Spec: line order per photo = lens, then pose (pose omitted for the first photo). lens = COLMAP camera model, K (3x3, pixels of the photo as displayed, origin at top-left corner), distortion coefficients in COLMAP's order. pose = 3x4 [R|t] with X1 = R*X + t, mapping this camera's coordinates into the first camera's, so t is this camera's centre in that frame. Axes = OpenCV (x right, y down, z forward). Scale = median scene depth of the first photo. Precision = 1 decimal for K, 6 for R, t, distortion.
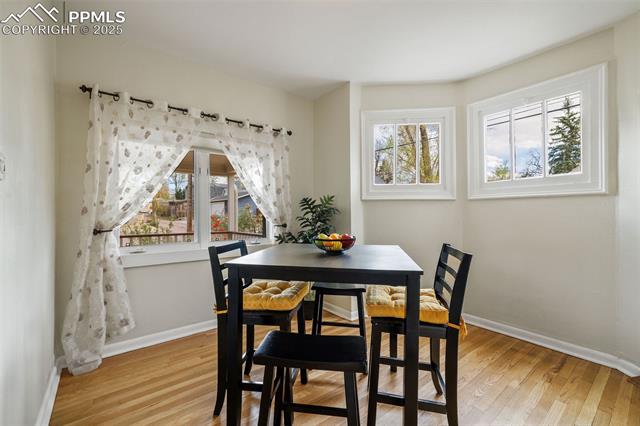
lens RADIAL K [[272.0, 0, 319.4], [0, 272.0, 208.7], [0, 0, 1]] dist [0.001221, 0.000287]
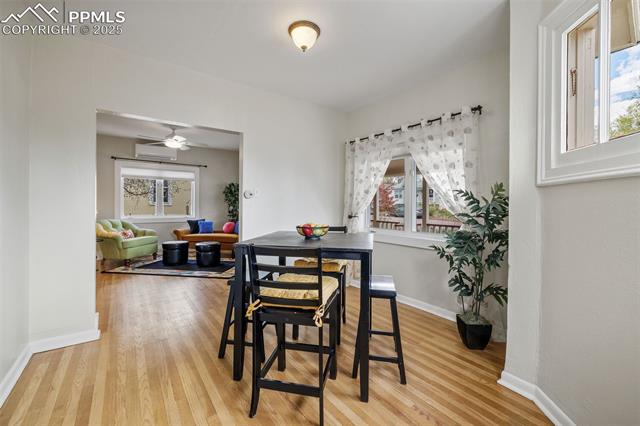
lens RADIAL K [[272.0, 0, 319.4], [0, 272.0, 208.7], [0, 0, 1]] dist [0.001221, 0.000287]
pose [[-0.031229, 0.005911, -0.999495, 0.874070], [-0.000124, 0.999982, 0.005918, 0.015996], [0.999512, 0.000309, -0.031228, 0.683745]]
